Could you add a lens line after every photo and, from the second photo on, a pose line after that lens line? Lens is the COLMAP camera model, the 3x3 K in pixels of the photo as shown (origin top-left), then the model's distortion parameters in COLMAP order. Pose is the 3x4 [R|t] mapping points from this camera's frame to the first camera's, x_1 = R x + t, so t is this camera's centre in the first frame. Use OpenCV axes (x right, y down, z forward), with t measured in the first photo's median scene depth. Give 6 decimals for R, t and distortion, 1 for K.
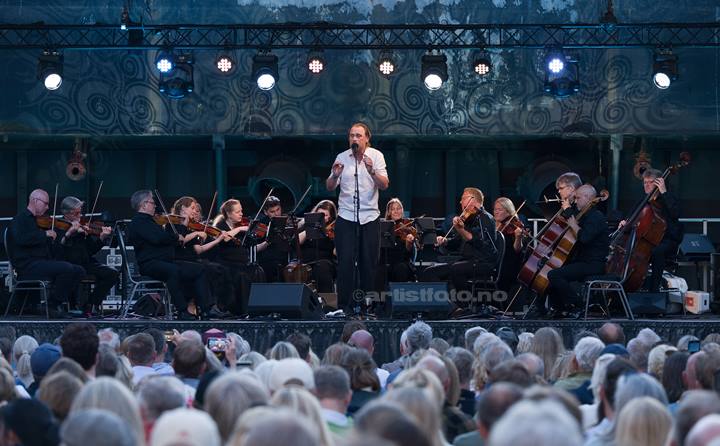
lens RADIAL K [[2659.6, 0, 360.0], [0, 2659.6, 223.0], [0, 0, 1]] dist [-0.032009, -0.978803]
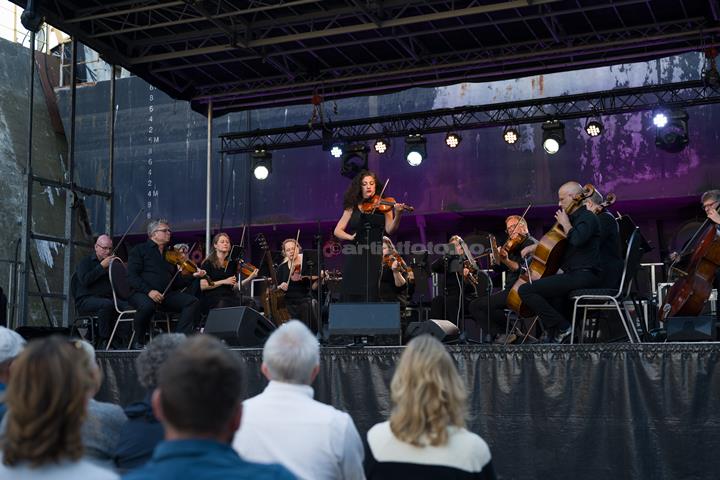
lens RADIAL K [[1029.9, 0, 360.0], [0, 1029.9, 240.0], [0, 0, 1]] dist [0.021674, -0.044574]
pose [[0.916552, -0.050871, -0.396667, 0.125294], [0.013772, 0.995303, -0.095821, 0.027917], [0.399679, 0.082362, 0.912948, 0.567622]]
